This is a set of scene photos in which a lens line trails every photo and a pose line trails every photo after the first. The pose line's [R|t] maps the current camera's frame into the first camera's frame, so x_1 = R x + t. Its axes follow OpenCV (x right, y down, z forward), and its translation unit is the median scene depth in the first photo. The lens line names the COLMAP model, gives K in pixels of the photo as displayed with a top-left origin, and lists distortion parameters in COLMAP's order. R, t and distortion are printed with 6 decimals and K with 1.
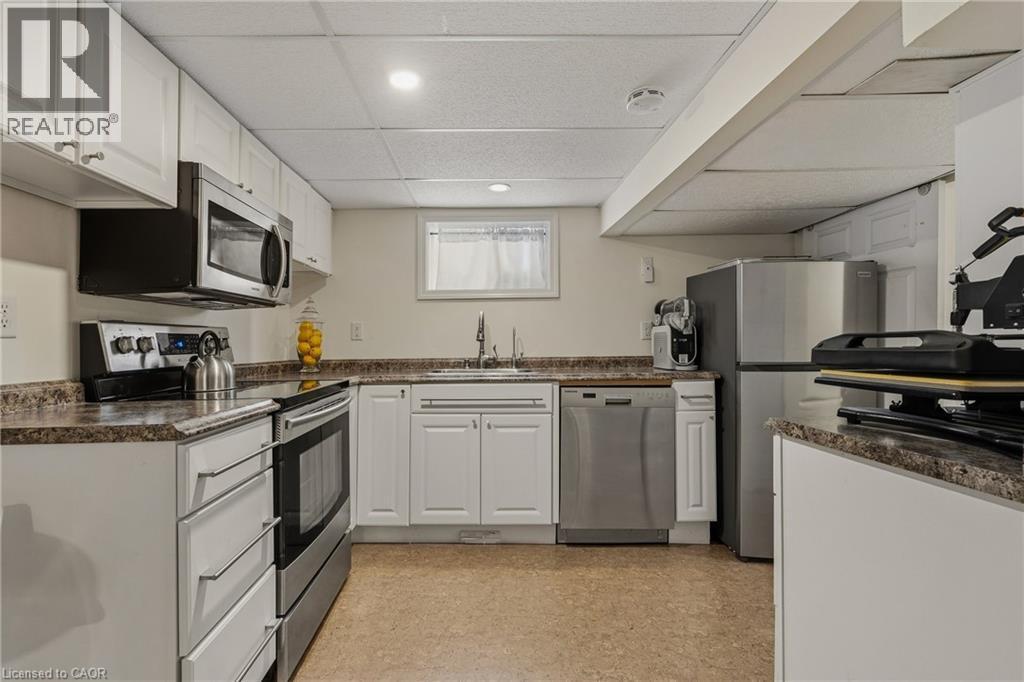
lens RADIAL K [[459.7, 0, 508.9], [0, 459.7, 338.7], [0, 0, 1]] dist [-0.002045, -0.000065]
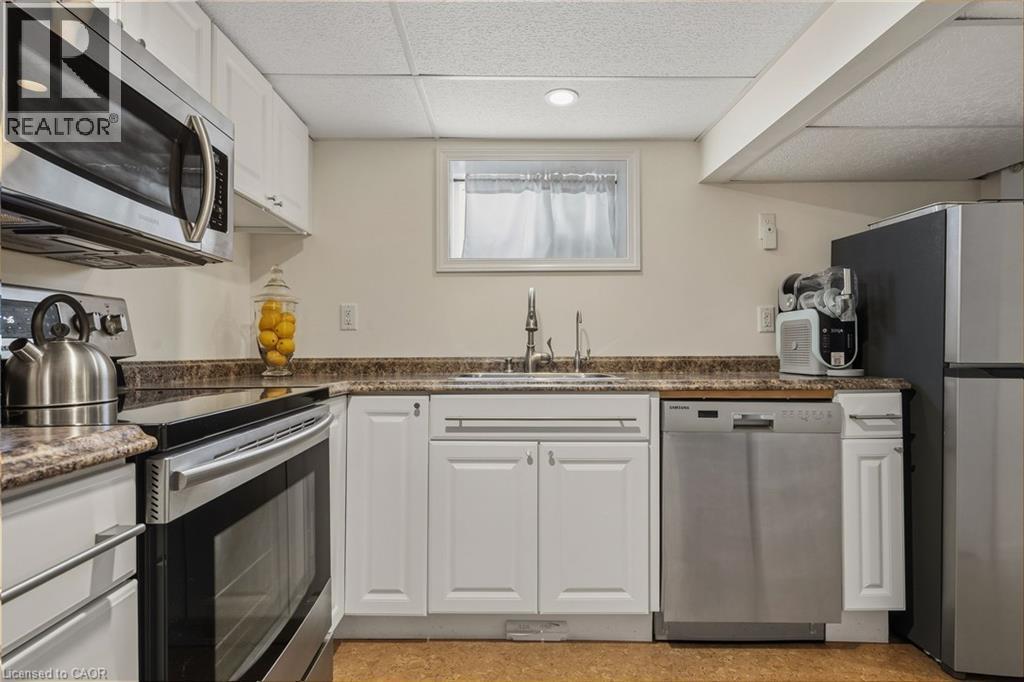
lens RADIAL K [[509.3, 0, 528.9], [0, 509.3, 358.0], [0, 0, 1]] dist [0.003205, 0.000405]
pose [[0.999978, 0.006014, 0.002953, -0.076957], [-0.006091, 0.999619, 0.026923, 0.027923], [-0.002790, -0.026941, 0.999633, 0.291332]]
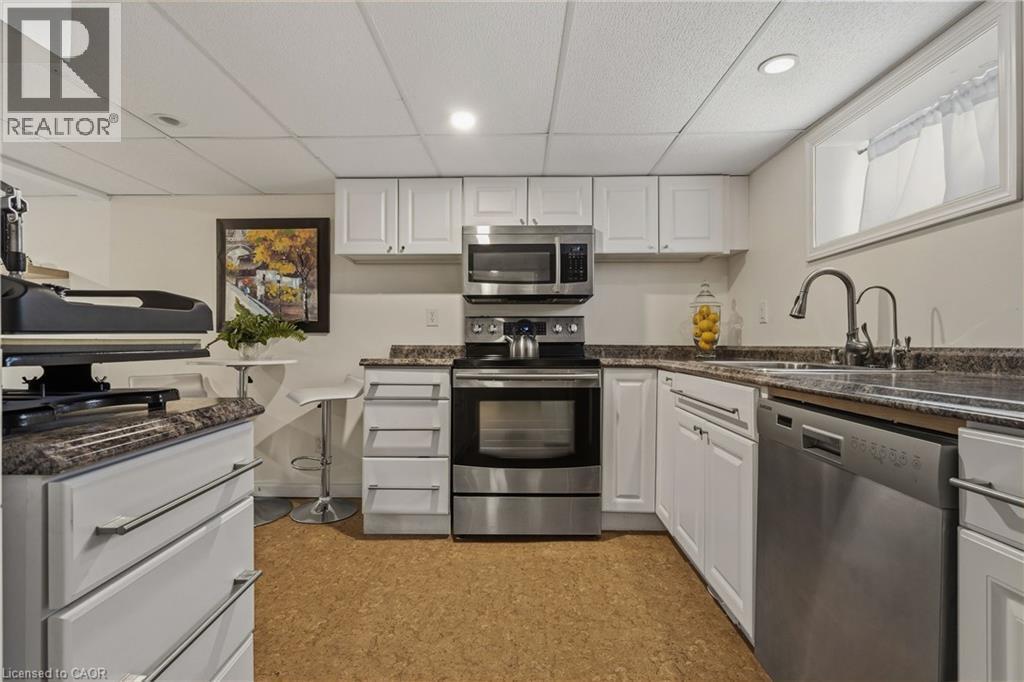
lens RADIAL K [[478.7, 0, 511.4], [0, 478.7, 336.4], [0, 0, 1]] dist [-0.004773, -0.000411]
pose [[-0.042994, -0.006172, -0.999056, 0.680328], [0.009588, 0.999932, -0.006590, 0.035302], [0.999029, -0.009862, -0.042932, 0.726666]]
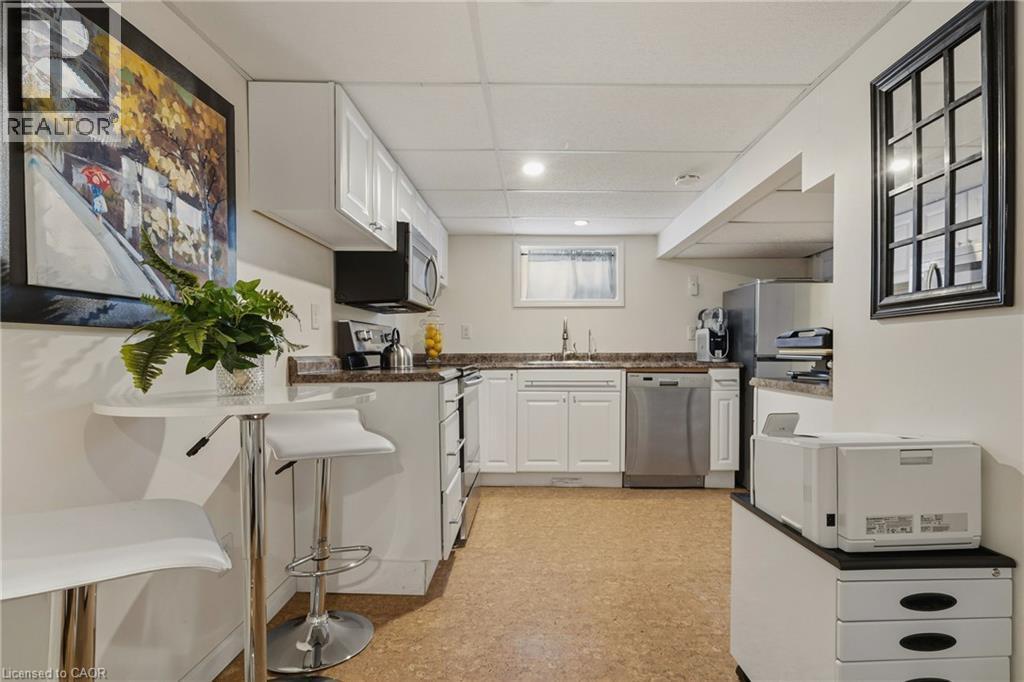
lens RADIAL K [[473.6, 0, 567.3], [0, 473.6, 352.6], [0, 0, 1]] dist [0.000773, 0.000153]
pose [[0.999884, 0.007168, 0.013437, -0.083831], [-0.007361, 0.999870, 0.014326, 0.026679], [-0.013332, -0.014423, 0.999807, -0.402615]]
